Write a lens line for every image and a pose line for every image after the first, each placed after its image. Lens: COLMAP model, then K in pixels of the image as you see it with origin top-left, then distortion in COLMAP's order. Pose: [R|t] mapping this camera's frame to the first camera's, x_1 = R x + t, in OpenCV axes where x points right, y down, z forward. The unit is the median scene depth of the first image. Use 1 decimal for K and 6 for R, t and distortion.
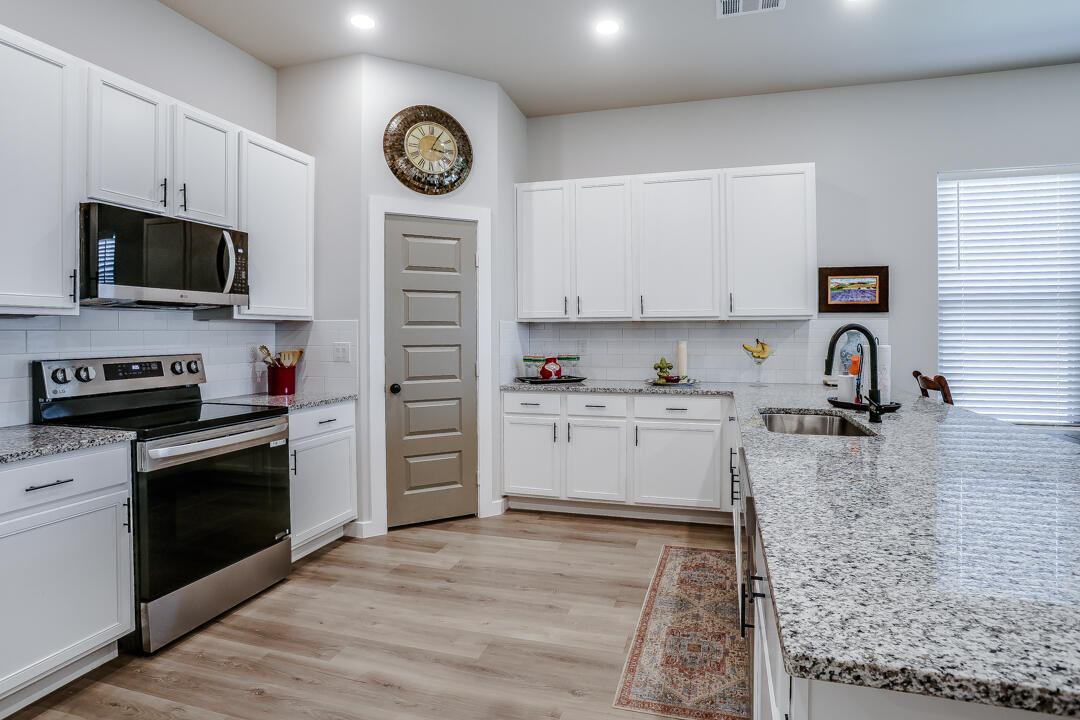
lens RADIAL K [[560.9, 0, 573.4], [0, 560.9, 337.9], [0, 0, 1]] dist [-0.067416, 0.025704]
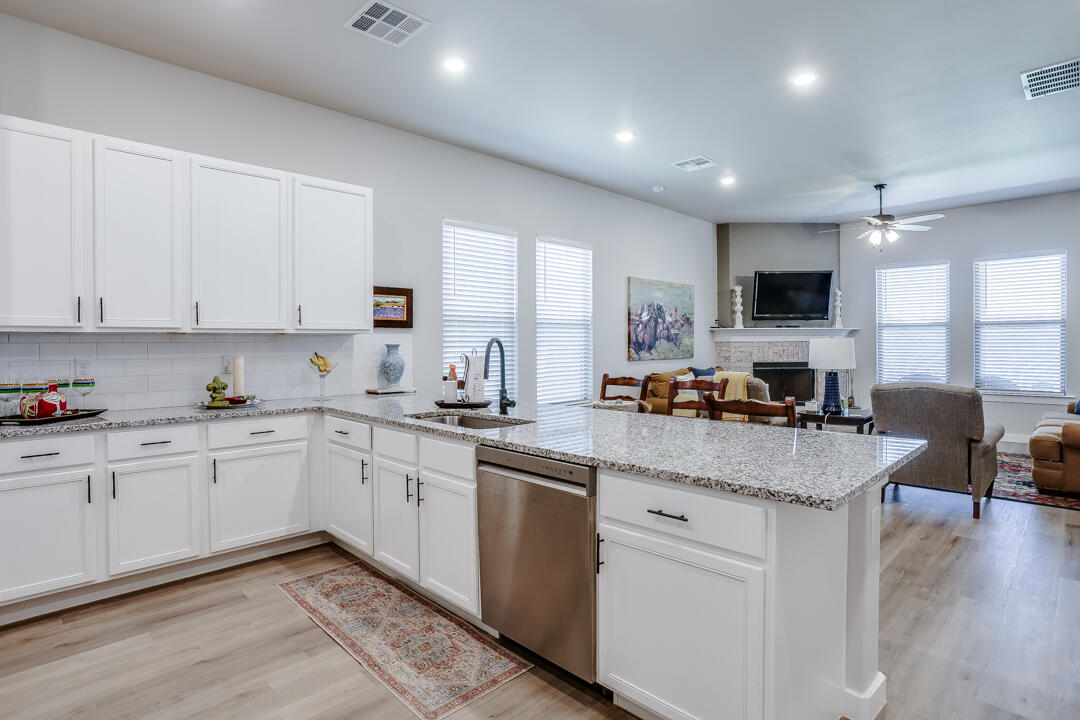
lens RADIAL K [[563.0, 0, 546.2], [0, 563.0, 348.7], [0, 0, 1]] dist [-0.066631, 0.028619]
pose [[0.493881, -0.008484, 0.869488, -0.367156], [0.014482, 0.999894, 0.001530, -0.000423], [-0.869409, 0.011836, 0.493952, 0.175171]]
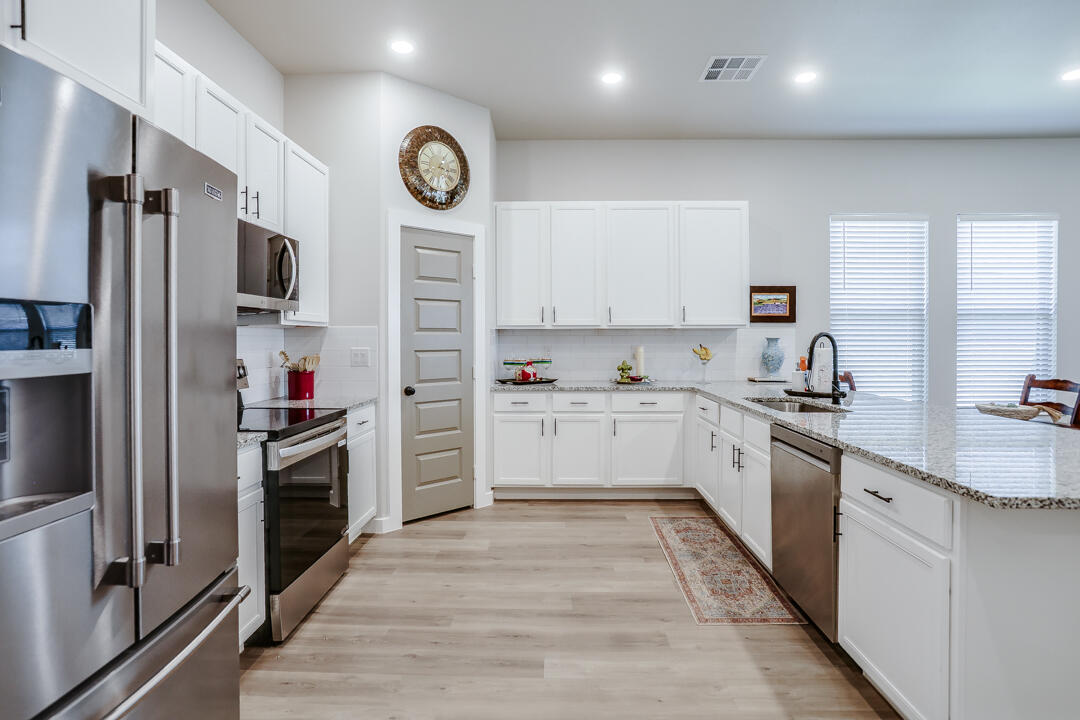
lens RADIAL K [[563.0, 0, 546.2], [0, 563.0, 348.7], [0, 0, 1]] dist [-0.066631, 0.028619]
pose [[0.968591, -0.003507, 0.248635, -0.329388], [0.001647, 0.999969, 0.007686, 0.002345], [-0.248654, -0.007035, 0.968567, -0.100801]]
